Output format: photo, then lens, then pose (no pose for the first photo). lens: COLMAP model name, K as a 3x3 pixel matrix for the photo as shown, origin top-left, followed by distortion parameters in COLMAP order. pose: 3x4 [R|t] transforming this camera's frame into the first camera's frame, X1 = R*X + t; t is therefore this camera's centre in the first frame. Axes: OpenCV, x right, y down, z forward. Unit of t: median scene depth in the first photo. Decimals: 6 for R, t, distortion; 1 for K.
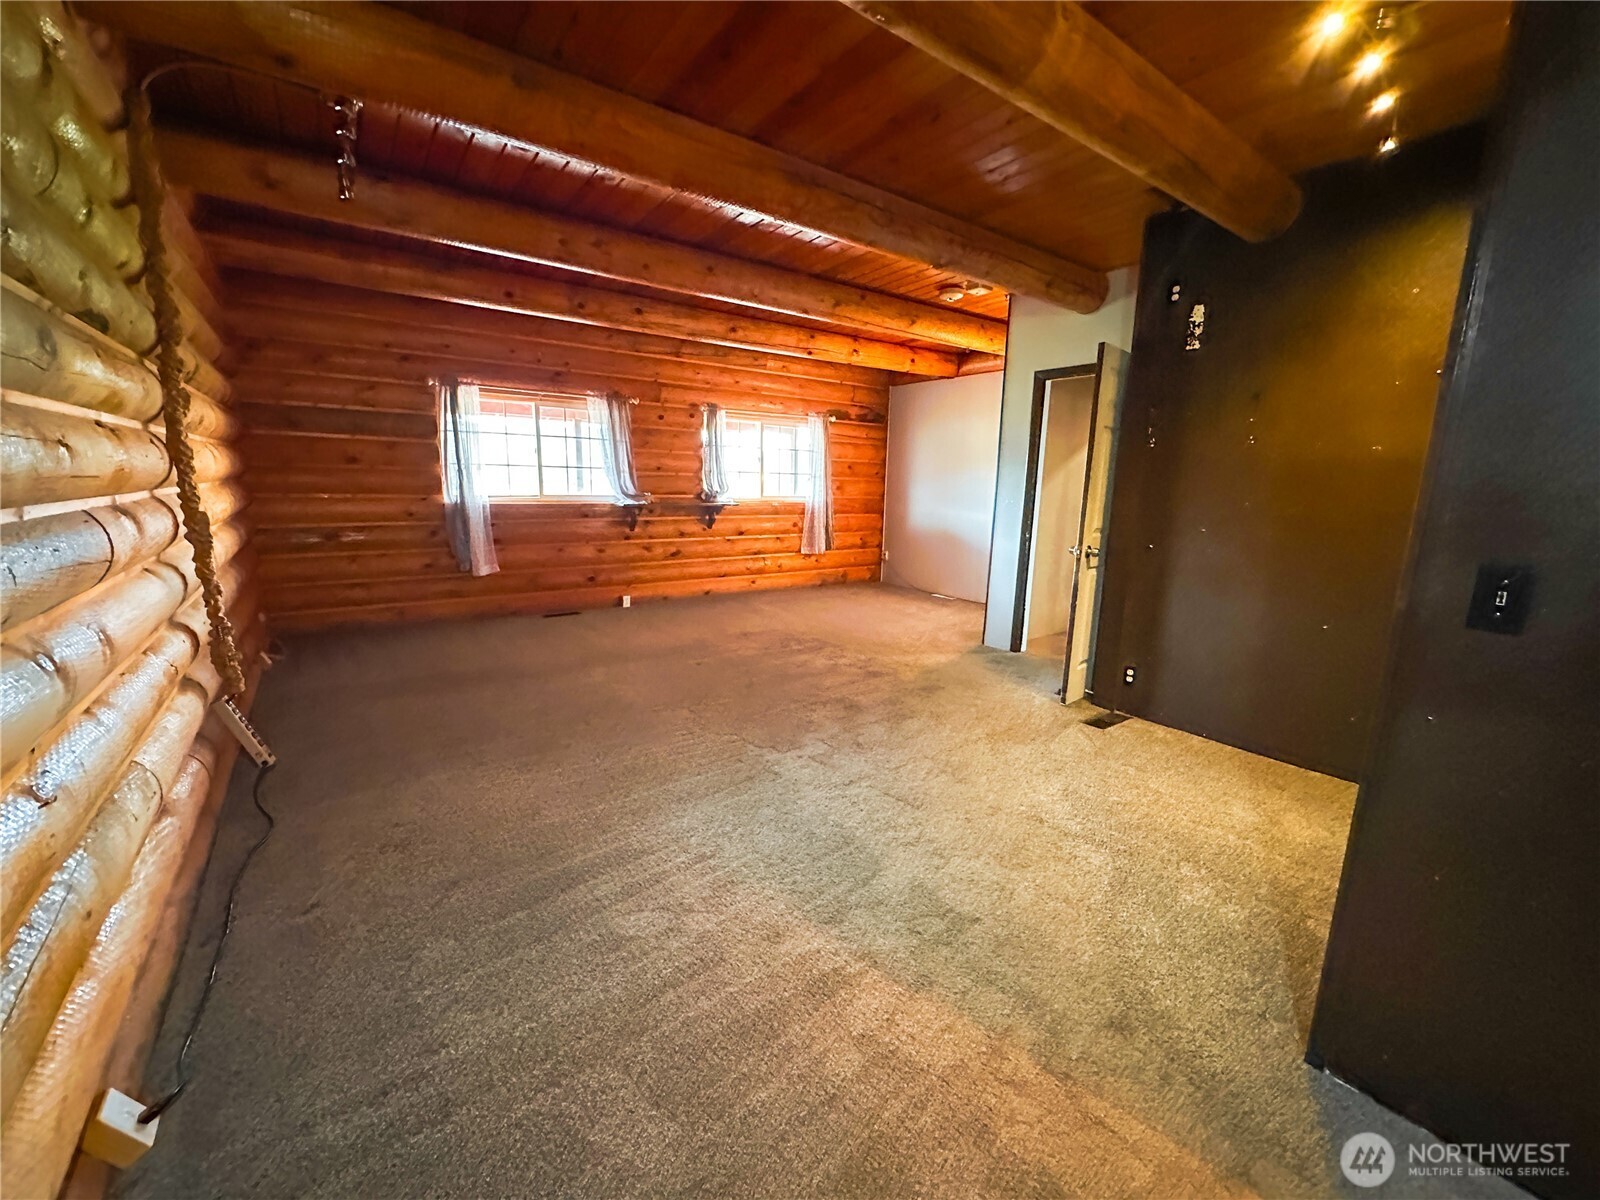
lens RADIAL K [[639.2, 0, 803.6], [0, 639.2, 602.3], [0, 0, 1]] dist [-0.003095, 0.000914]
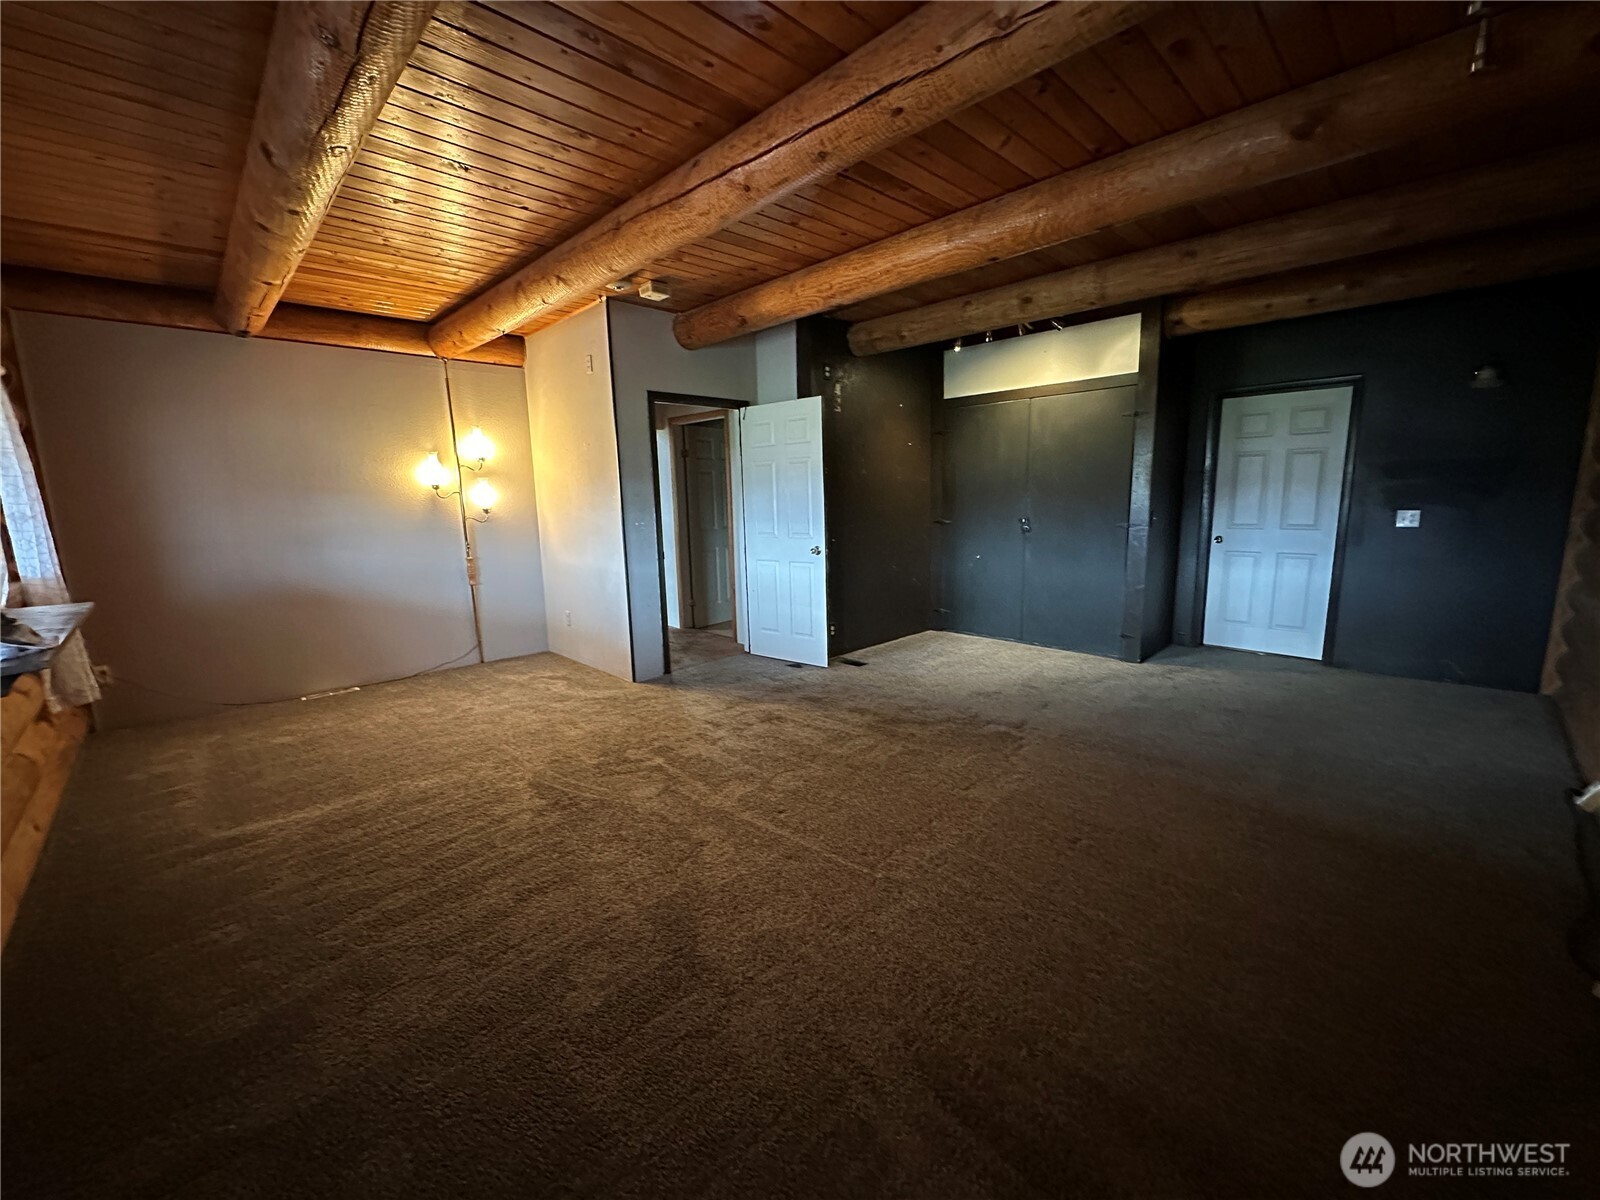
lens RADIAL K [[639.2, 0, 794.1], [0, 639.2, 603.7], [0, 0, 1]] dist [-0.003095, 0.000914]
pose [[-0.128142, -0.189327, 0.973517, -0.782235], [0.208290, 0.954579, 0.213060, -0.239893], [-0.969636, 0.230076, -0.082887, 1.071034]]
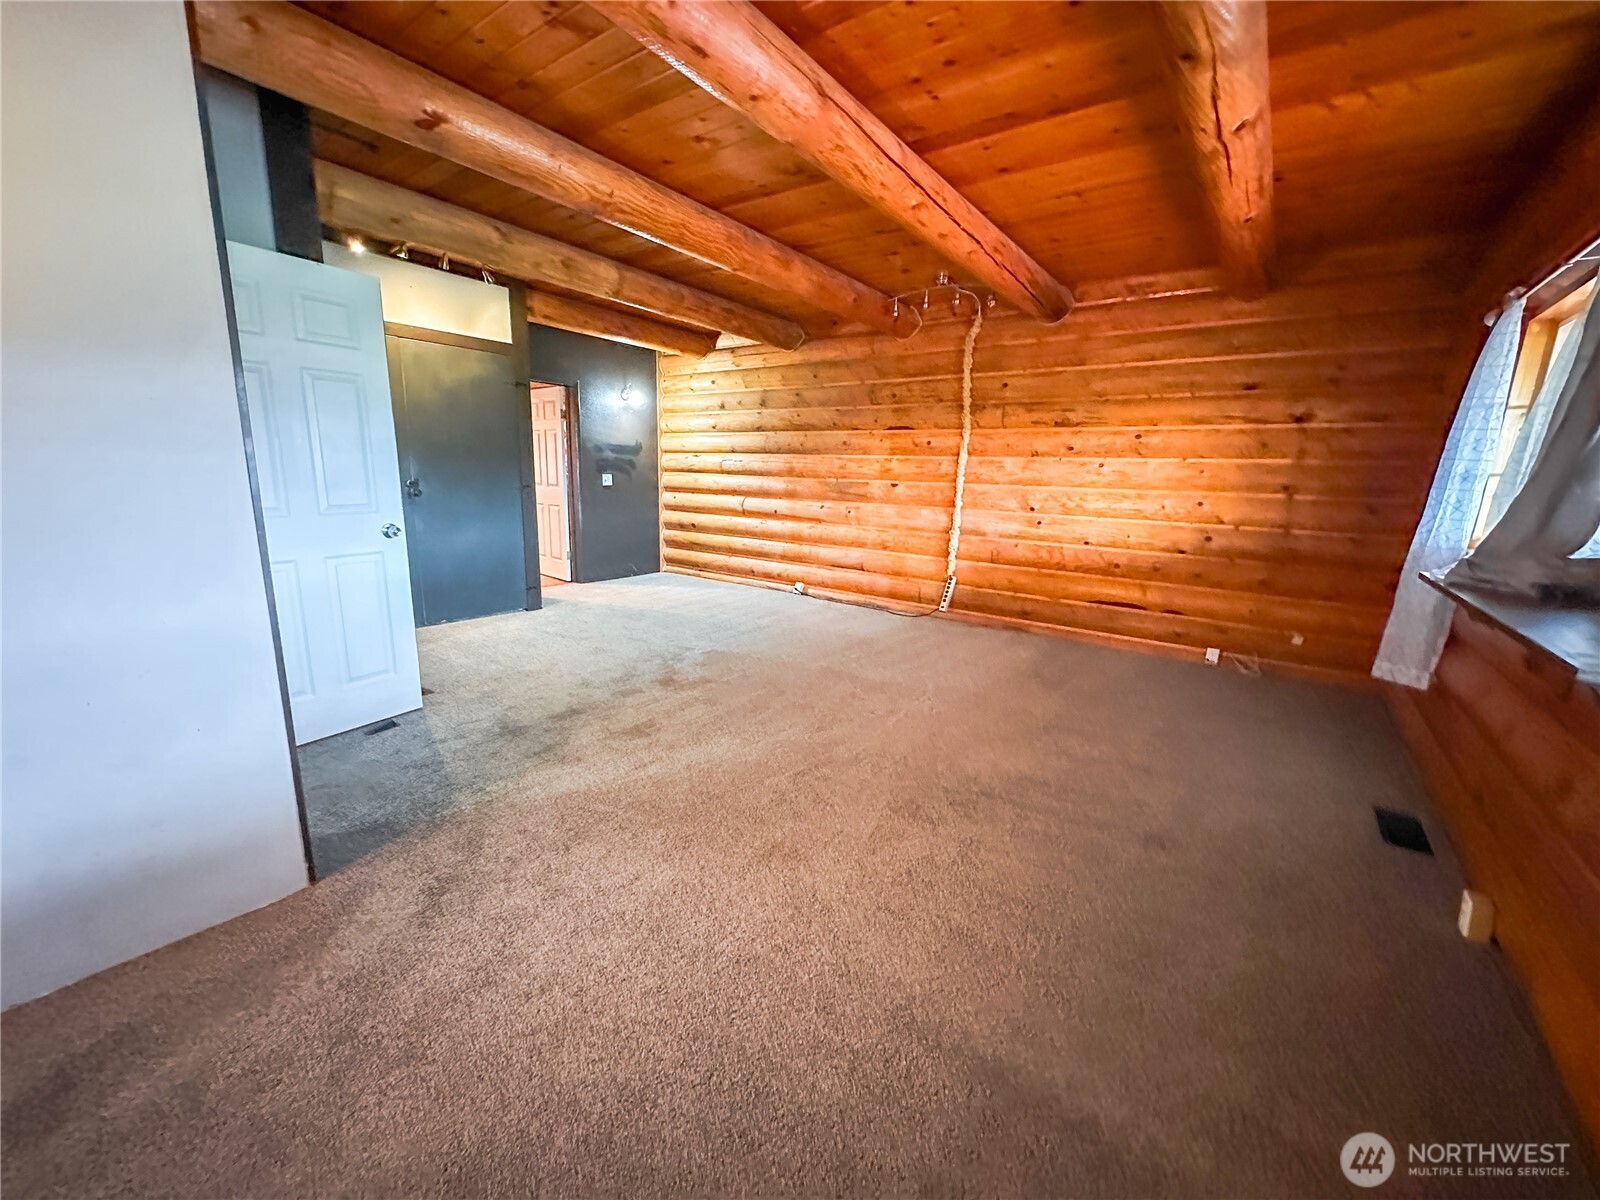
lens RADIAL K [[639.2, 0, 799.9], [0, 639.2, 607.0], [0, 0, 1]] dist [-0.003095, 0.000914]
pose [[-0.957445, 0.009447, -0.288460, 0.150095], [-0.104953, 0.919643, 0.378472, -0.322336], [0.268856, 0.392641, -0.879517, 1.722806]]
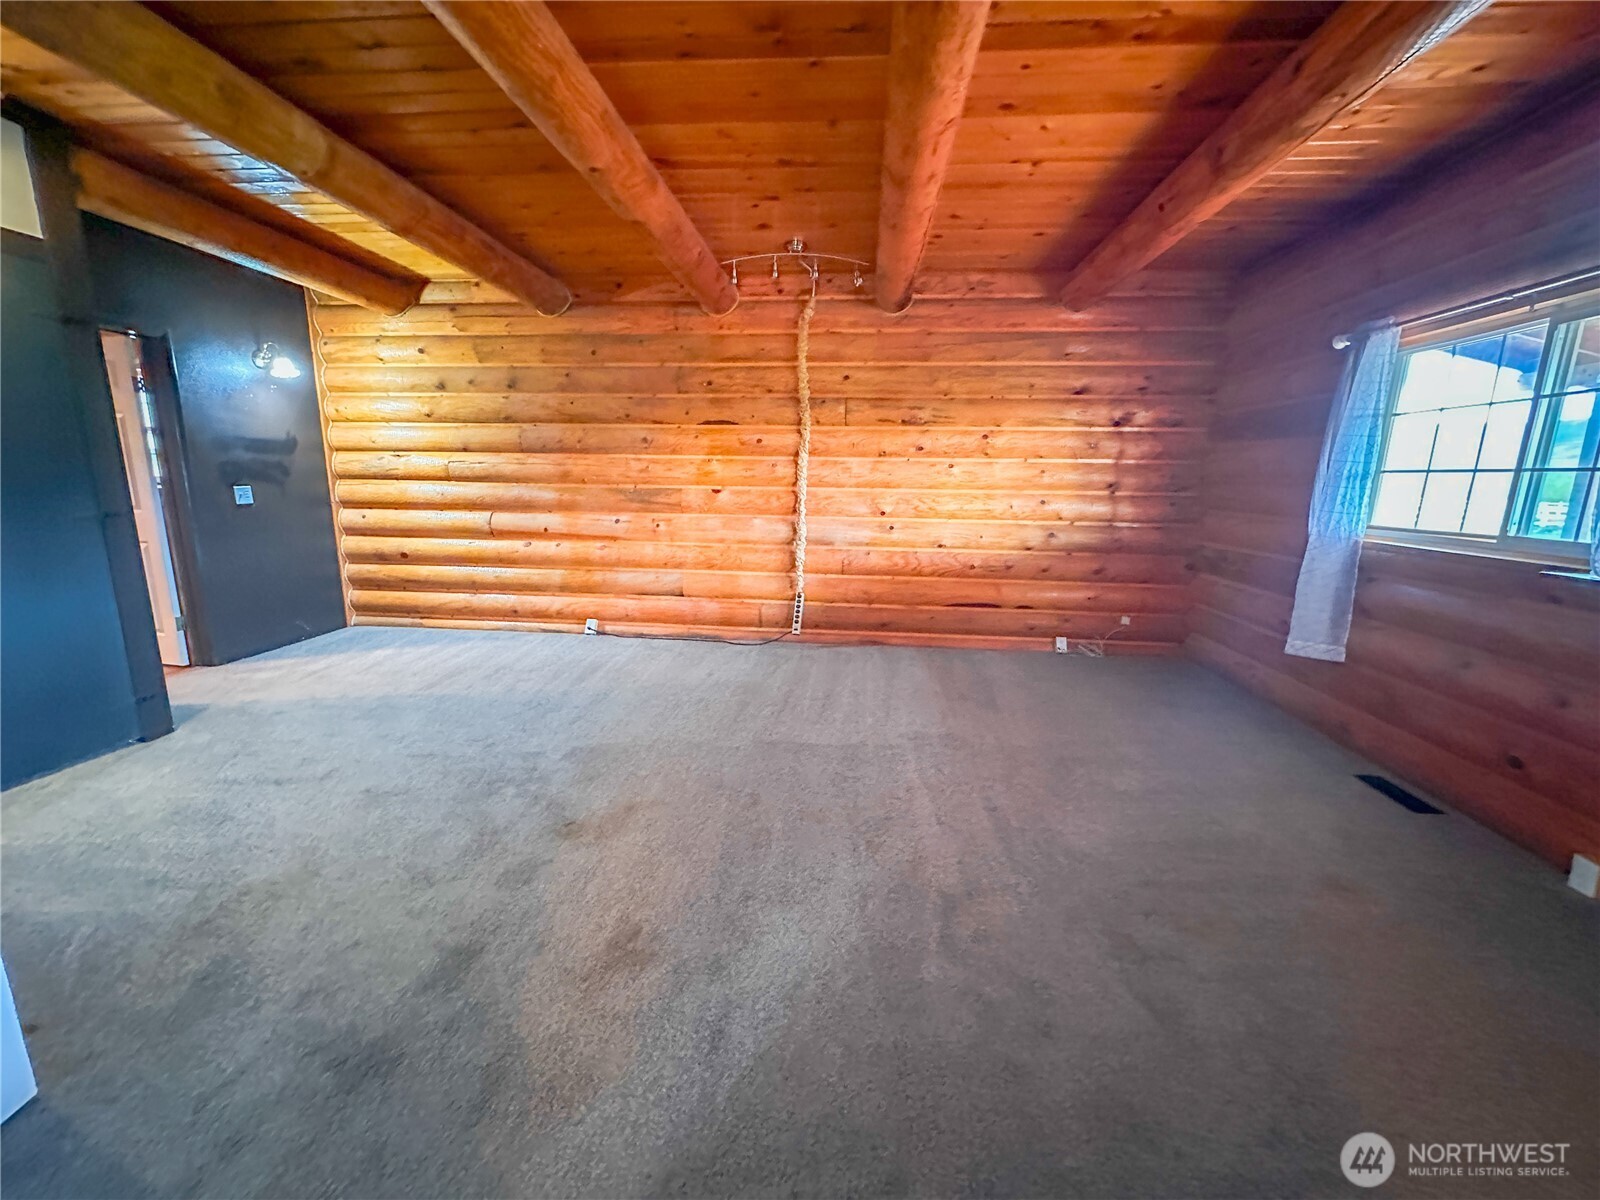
lens RADIAL K [[639.2, 0, 797.3], [0, 639.2, 603.7], [0, 0, 1]] dist [-0.003095, 0.000914]
pose [[-0.672165, 0.114610, -0.731477, 0.324193], [-0.171424, 0.937012, 0.304338, -0.246938], [0.720283, 0.329958, -0.610180, 1.326096]]
